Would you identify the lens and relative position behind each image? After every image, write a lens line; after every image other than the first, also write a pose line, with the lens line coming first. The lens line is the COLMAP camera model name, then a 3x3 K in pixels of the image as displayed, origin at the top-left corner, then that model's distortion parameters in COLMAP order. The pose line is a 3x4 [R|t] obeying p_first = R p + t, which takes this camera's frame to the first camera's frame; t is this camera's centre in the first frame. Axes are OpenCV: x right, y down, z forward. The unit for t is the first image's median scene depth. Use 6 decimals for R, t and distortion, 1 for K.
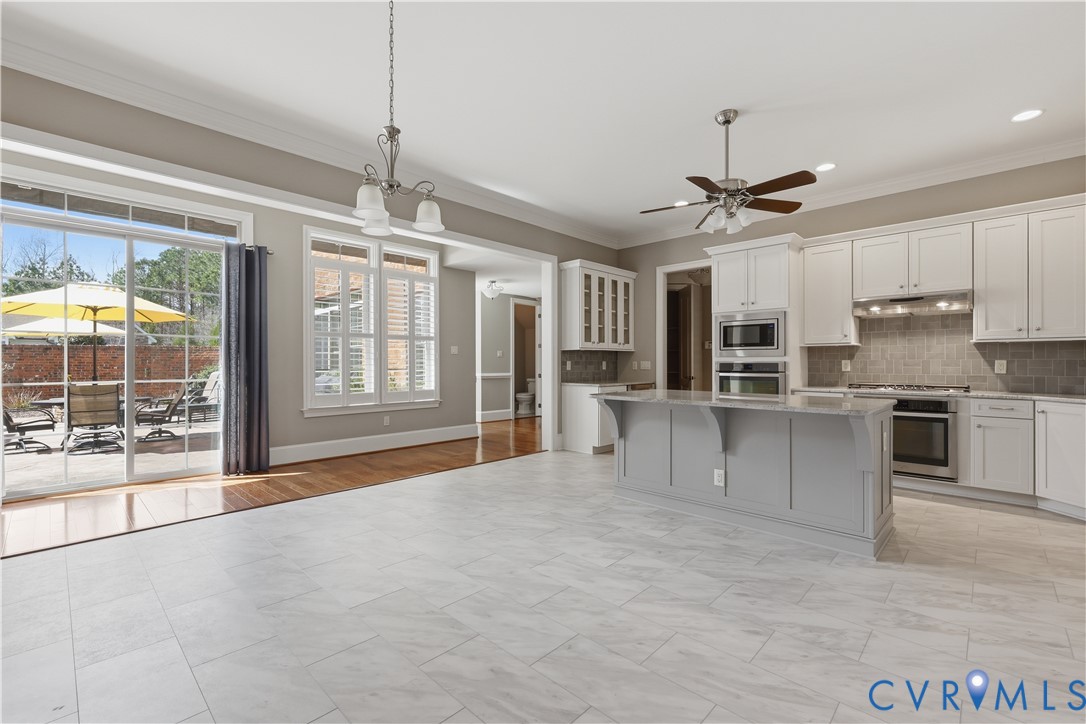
lens RADIAL K [[467.9, 0, 543.0], [0, 467.9, 362.0], [0, 0, 1]] dist [0.001229, -0.000023]
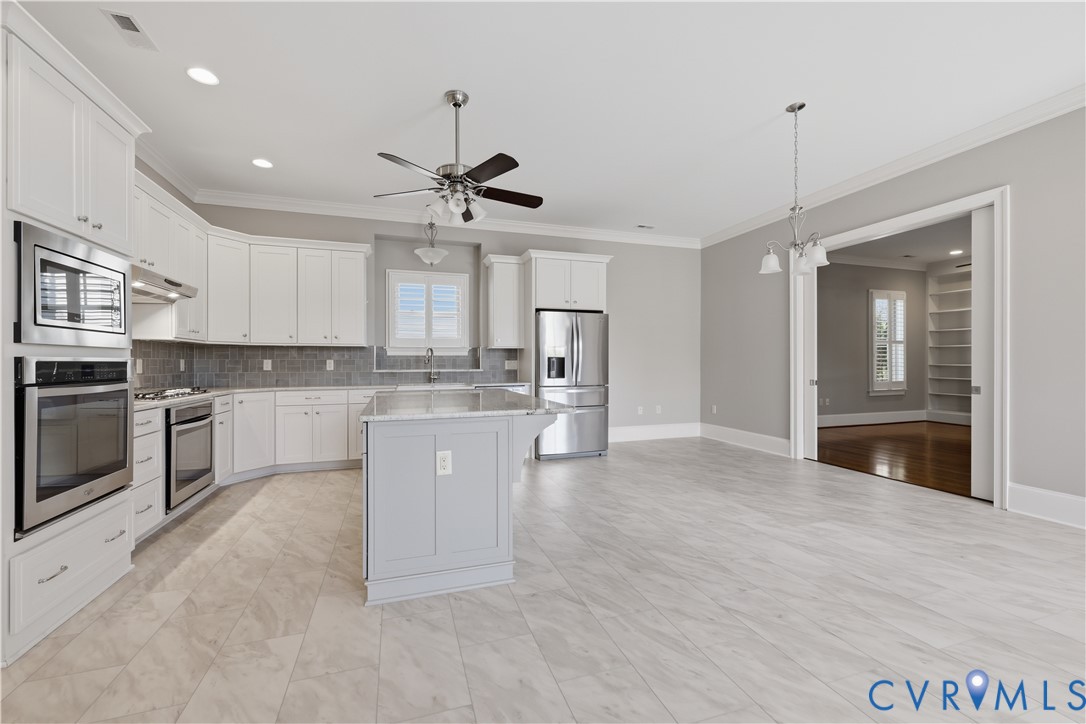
lens RADIAL K [[441.2, 0, 542.3], [0, 441.2, 359.5], [0, 0, 1]] dist [0.000268, -0.000202]
pose [[-0.882752, 0.005198, 0.469811, -0.149357], [0.001148, 0.999960, -0.008907, 0.005621], [-0.469838, -0.007323, -0.882722, 1.473024]]
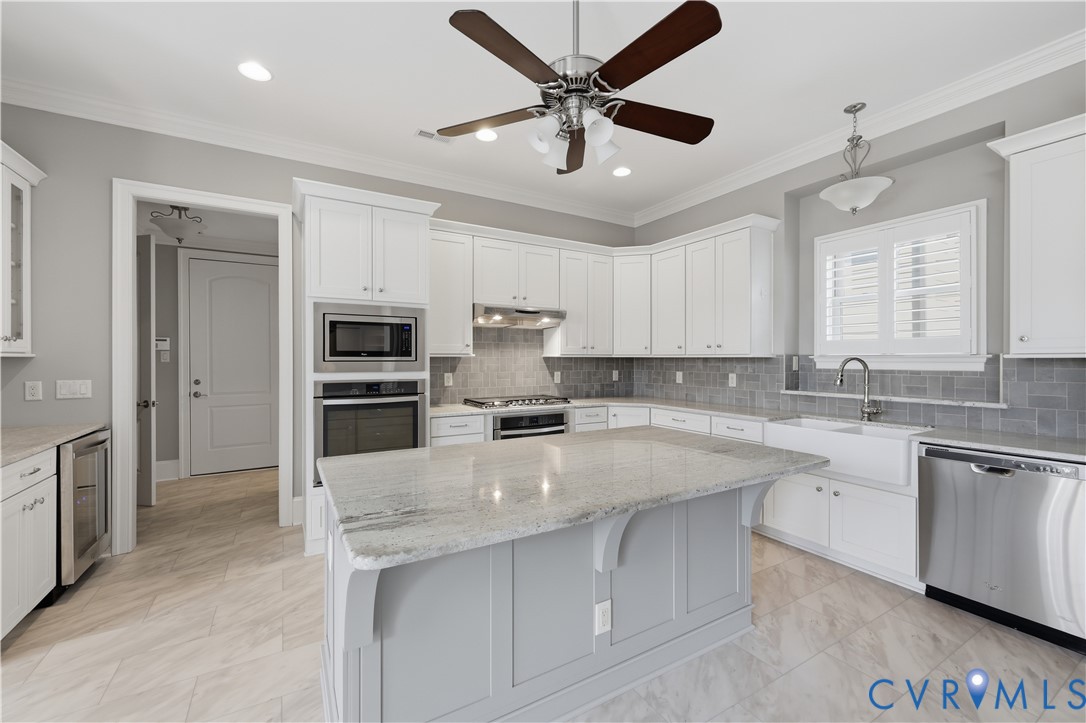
lens RADIAL K [[441.2, 0, 542.3], [0, 441.2, 359.0], [0, 0, 1]] dist [0.000268, -0.000202]
pose [[0.275519, -0.000076, 0.961296, -0.104307], [-0.003317, 0.999994, 0.001030, -0.039150], [-0.961290, -0.003472, 0.275517, 0.770953]]
